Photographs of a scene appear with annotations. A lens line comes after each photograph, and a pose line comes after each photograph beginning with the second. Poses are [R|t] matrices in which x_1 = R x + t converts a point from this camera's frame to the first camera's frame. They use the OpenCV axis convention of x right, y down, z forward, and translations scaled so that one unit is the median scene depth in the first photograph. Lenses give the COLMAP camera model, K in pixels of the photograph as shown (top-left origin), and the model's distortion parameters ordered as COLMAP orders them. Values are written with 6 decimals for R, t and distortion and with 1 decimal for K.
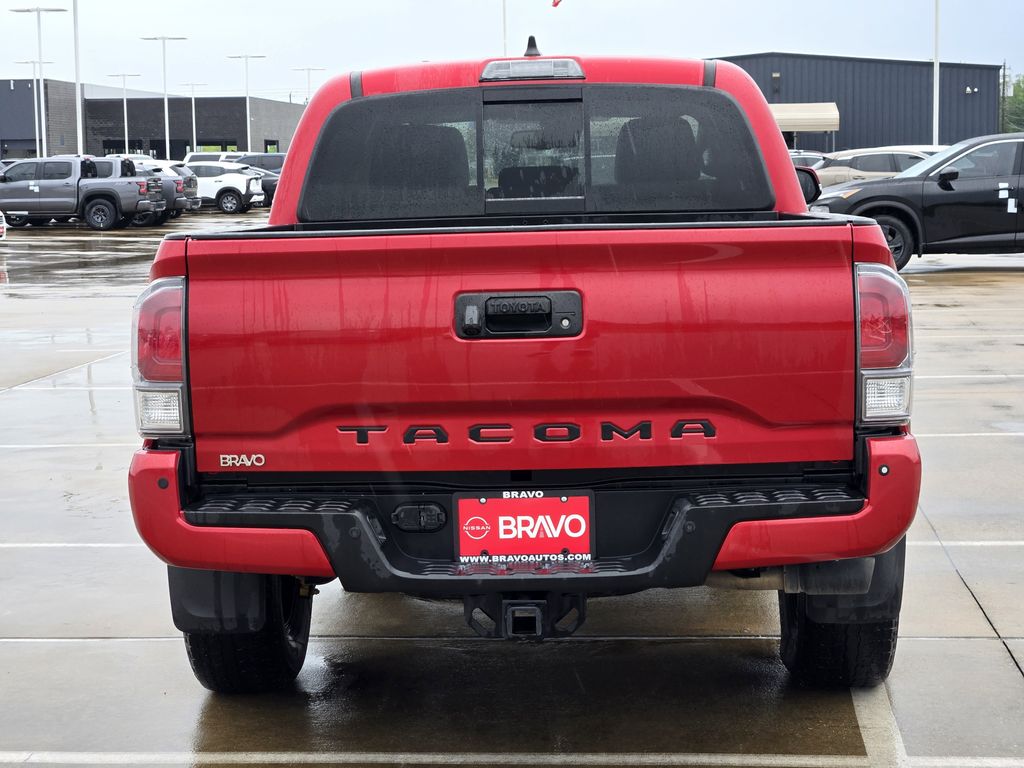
lens RADIAL K [[2043.6, 0, 515.3], [0, 2043.6, 359.9], [0, 0, 1]] dist [-0.733312, 8.980439]
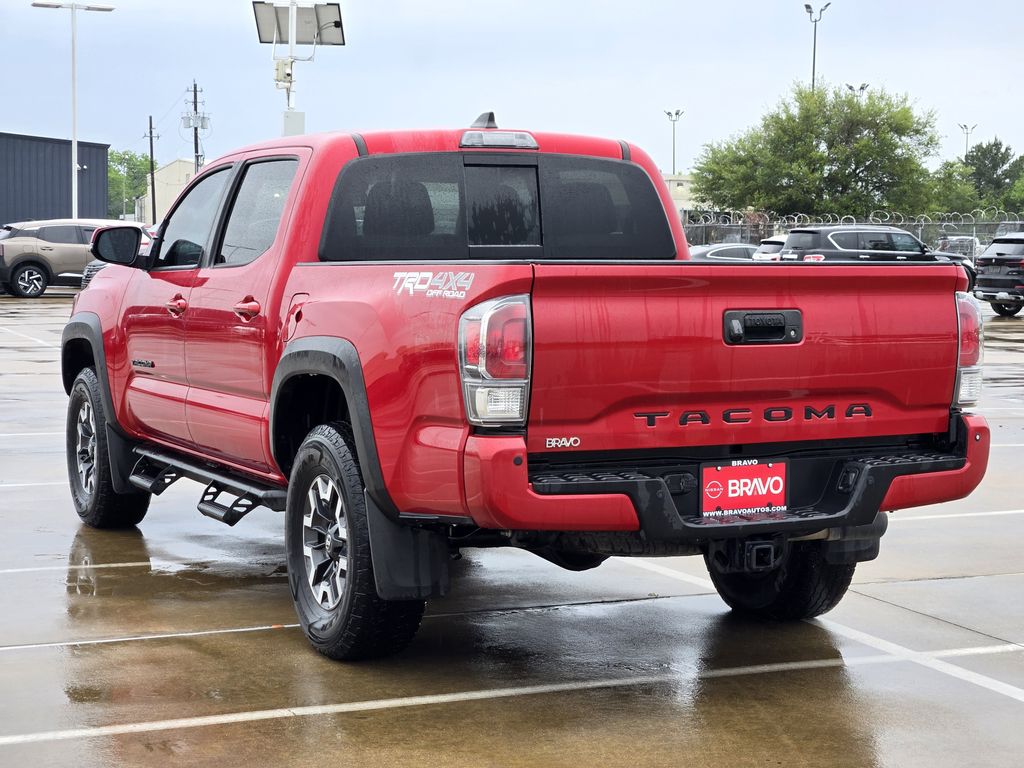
lens RADIAL K [[2043.6, 0, 515.3], [0, 2043.6, 359.9], [0, 0, 1]] dist [-0.733312, 8.980439]
pose [[0.881019, -0.000072, 0.473080, -0.756687], [0.018496, 0.999241, -0.034293, 0.041466], [-0.472718, 0.038963, 0.880352, -0.099043]]
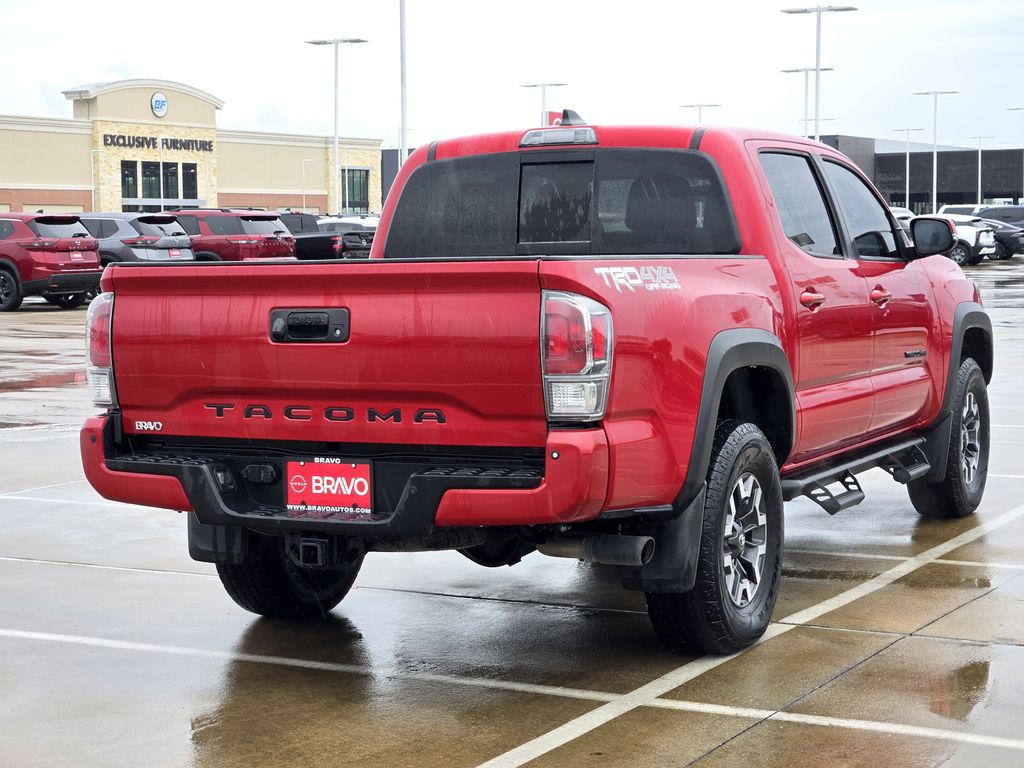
lens RADIAL K [[2043.6, 0, 515.3], [0, 2043.6, 359.9], [0, 0, 1]] dist [-0.733312, 8.980439]
pose [[0.914177, 0.031302, -0.404104, 0.654128], [-0.041784, 0.998980, -0.017143, 0.017647], [0.403155, 0.032557, 0.914552, -0.171869]]
